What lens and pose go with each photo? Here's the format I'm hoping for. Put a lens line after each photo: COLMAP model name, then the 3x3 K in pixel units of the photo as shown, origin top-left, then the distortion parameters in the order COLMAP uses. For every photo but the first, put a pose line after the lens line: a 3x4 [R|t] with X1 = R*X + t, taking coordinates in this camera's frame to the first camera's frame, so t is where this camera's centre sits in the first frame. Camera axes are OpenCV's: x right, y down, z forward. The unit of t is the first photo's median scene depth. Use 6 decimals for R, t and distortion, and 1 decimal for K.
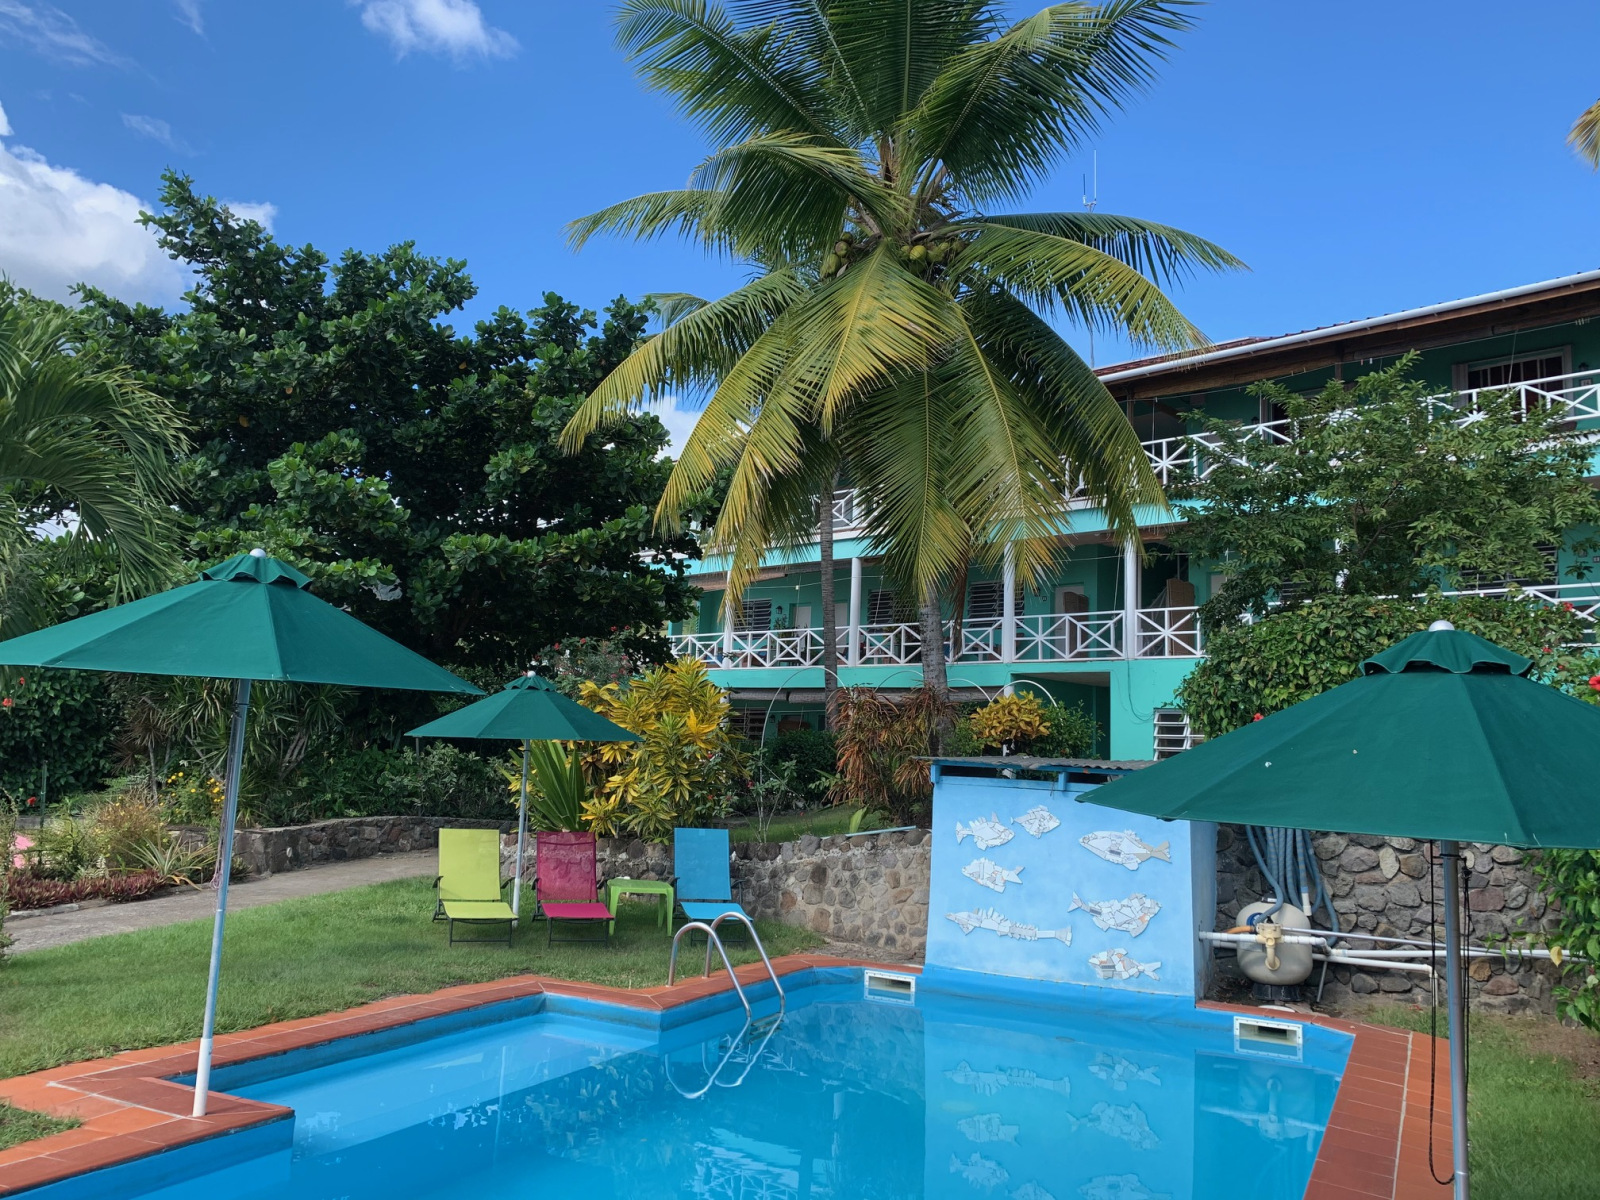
lens RADIAL K [[1231.6, 0, 800.0], [0, 1231.6, 600.0], [0, 0, 1]] dist [-0.000646, -0.000308]
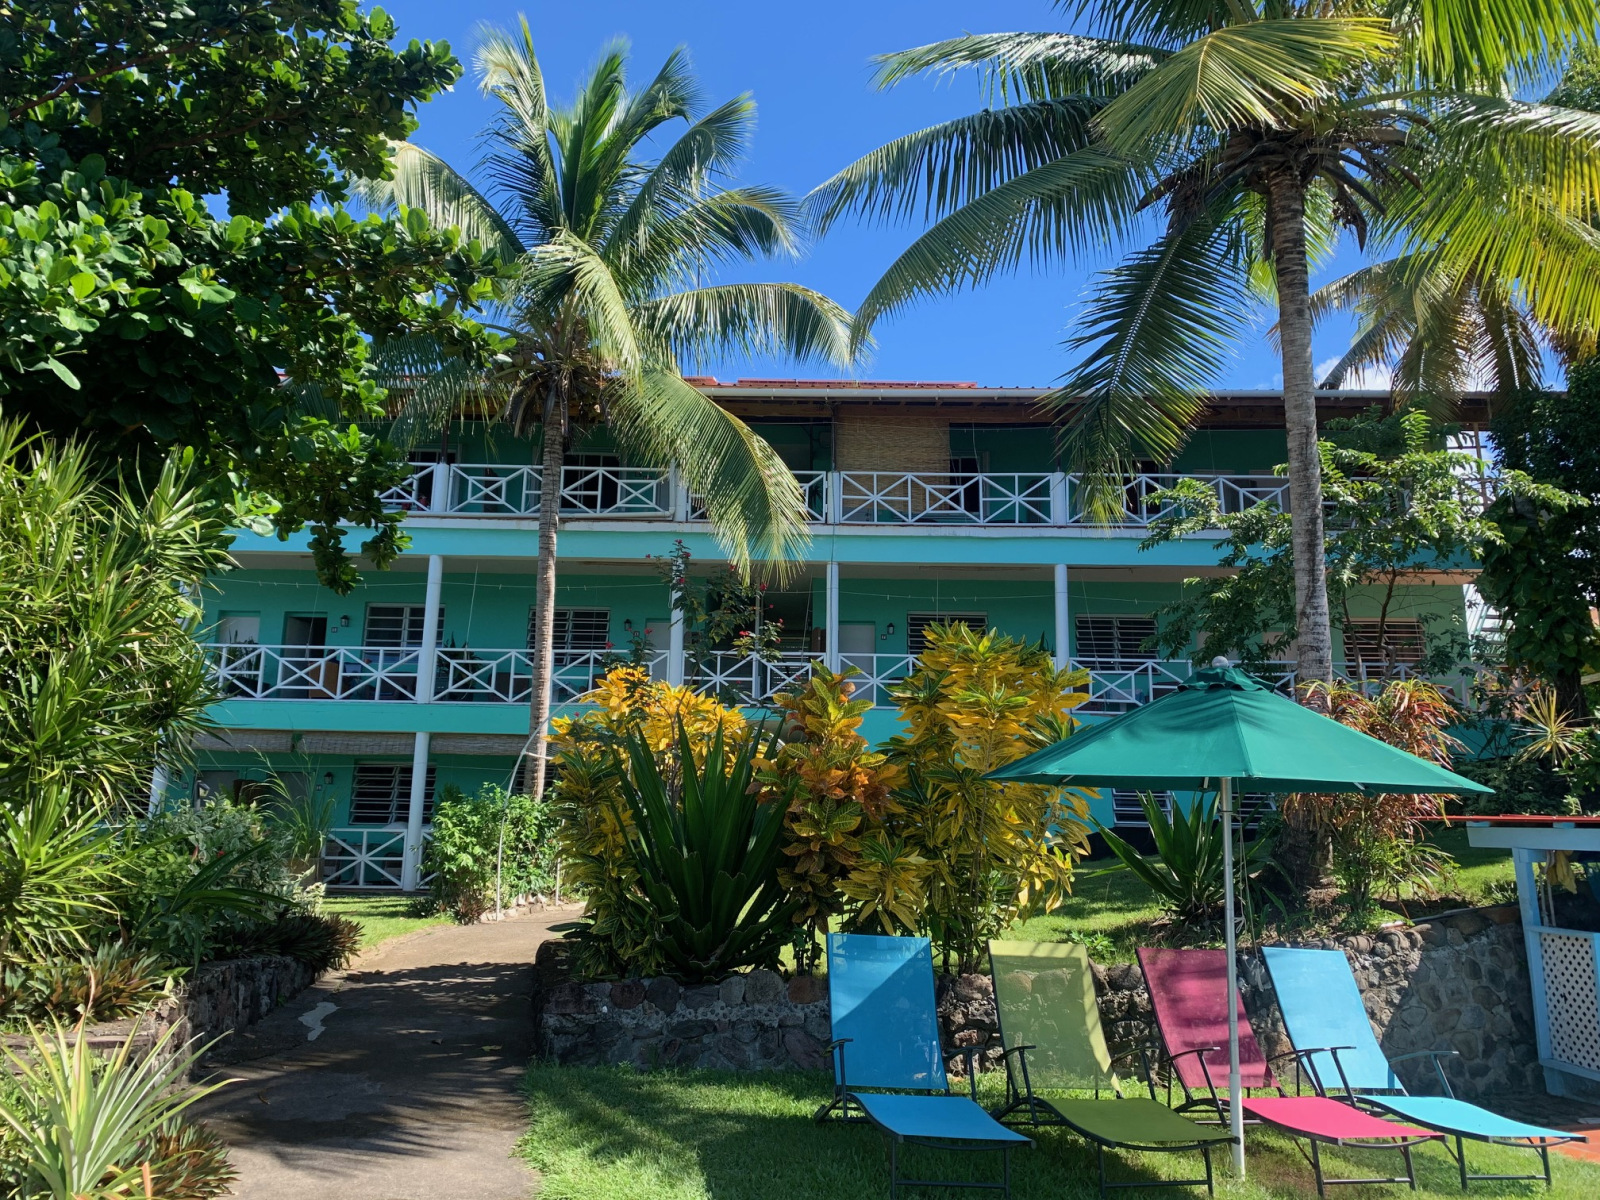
lens RADIAL K [[1231.6, 0, 800.0], [0, 1231.6, 600.0], [0, 0, 1]] dist [-0.000646, -0.000308]
pose [[0.726887, 0.099200, 0.679555, -0.287900], [-0.074274, 0.995064, -0.065811, 0.023223], [-0.682729, -0.002636, 0.730667, 0.300194]]
